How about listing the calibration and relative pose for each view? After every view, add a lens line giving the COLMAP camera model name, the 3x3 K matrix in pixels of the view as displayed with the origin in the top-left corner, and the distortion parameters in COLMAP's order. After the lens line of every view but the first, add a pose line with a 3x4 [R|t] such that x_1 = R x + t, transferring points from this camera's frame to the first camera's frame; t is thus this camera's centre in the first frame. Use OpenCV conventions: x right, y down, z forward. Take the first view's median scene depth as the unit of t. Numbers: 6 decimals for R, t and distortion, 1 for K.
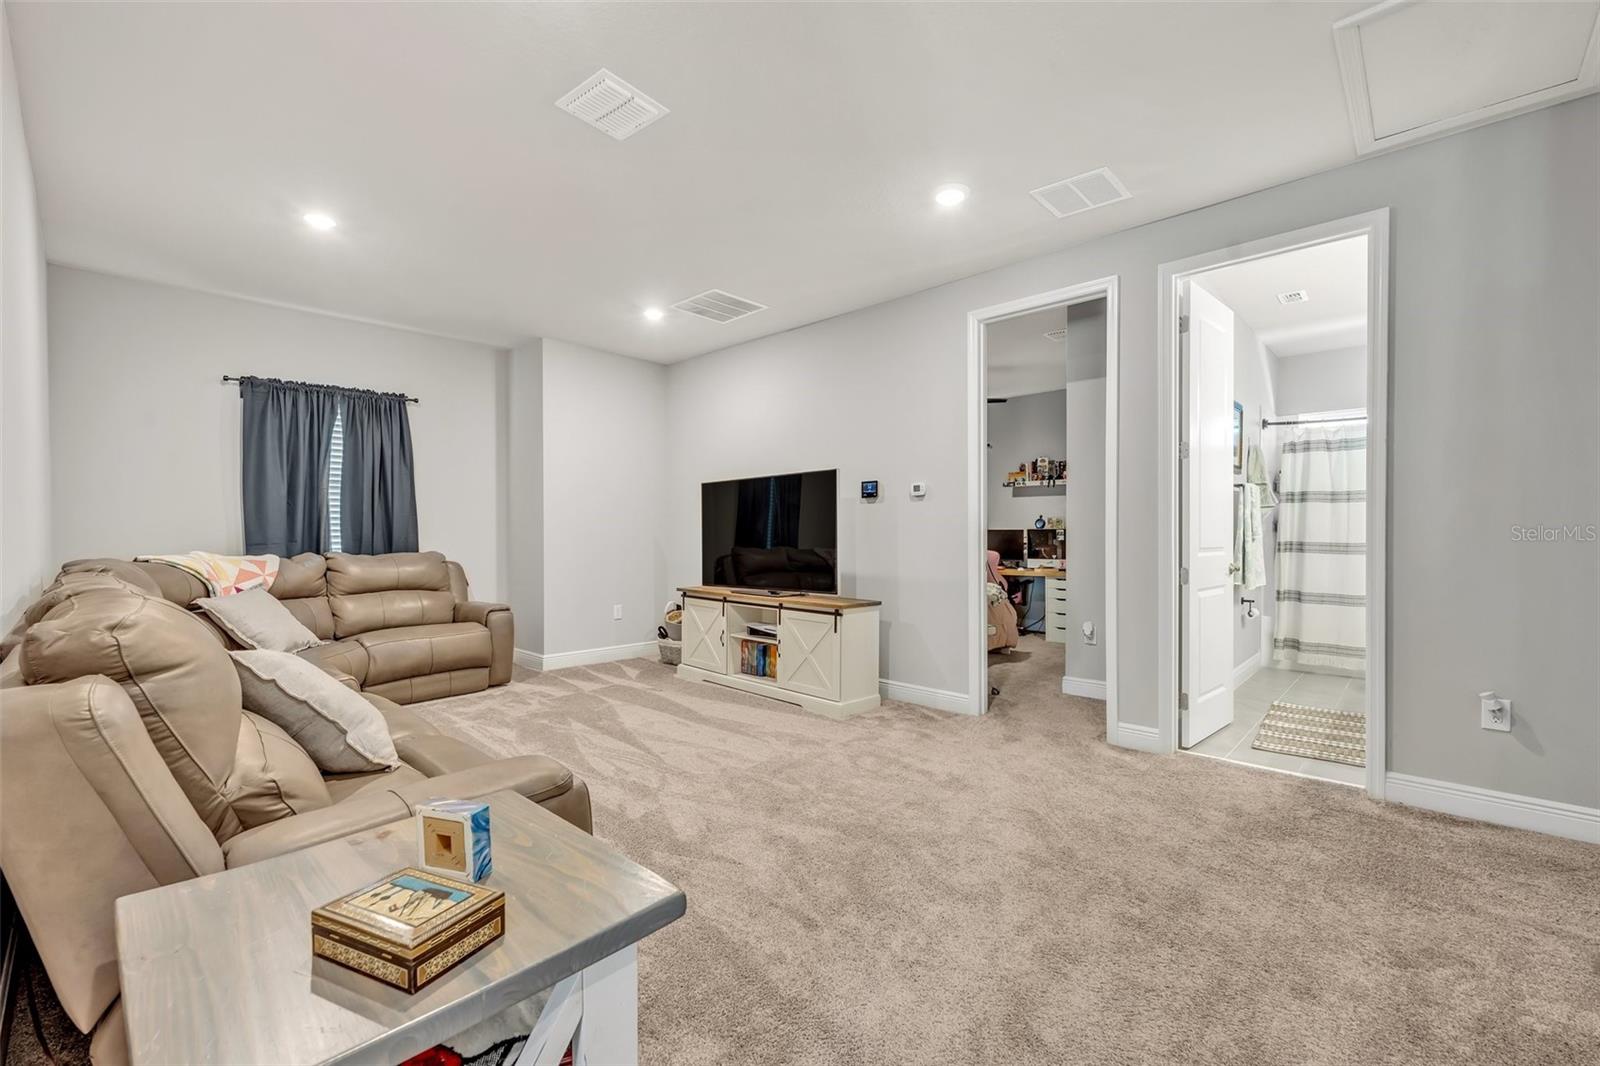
lens RADIAL K [[657.0, 0, 794.2], [0, 657.0, 541.0], [0, 0, 1]] dist [-0.001258, -0.000010]
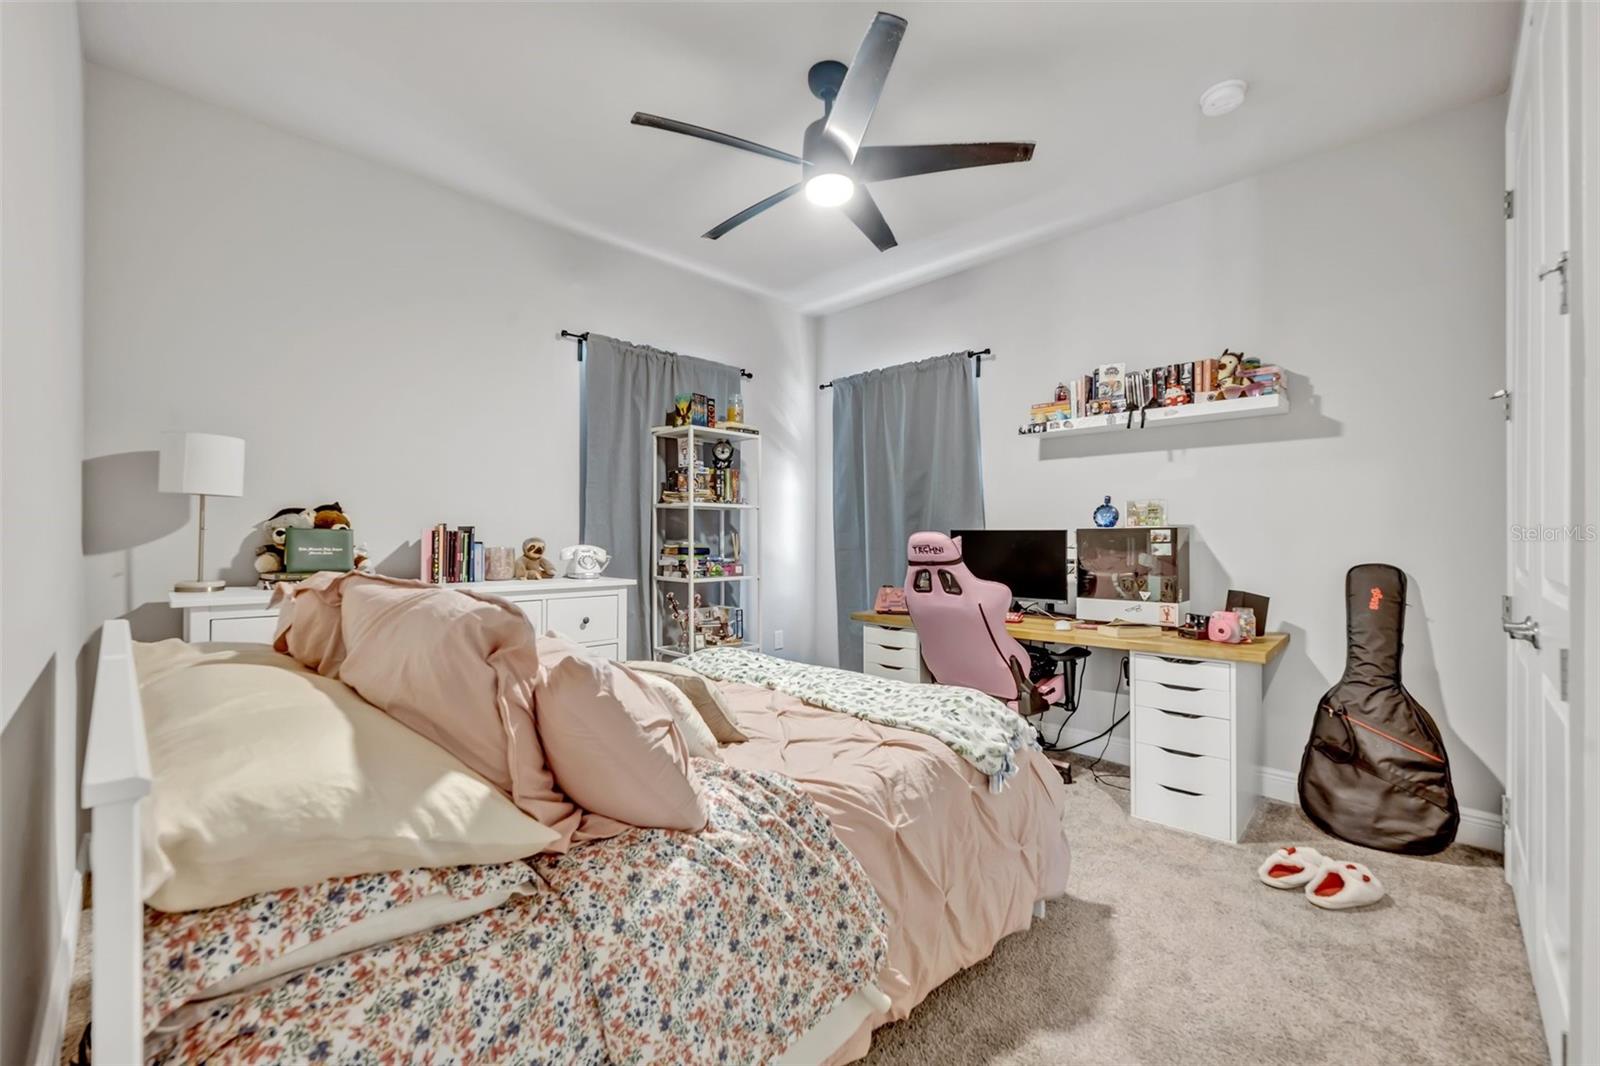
lens RADIAL K [[627.9, 0, 804.1], [0, 627.9, 542.1], [0, 0, 1]] dist [-0.003515, 0.000235]
pose [[0.999879, 0.004433, -0.014899, 0.182577], [-0.004583, 0.999939, -0.010050, -0.004484], [0.014854, 0.010117, 0.999838, 0.585606]]
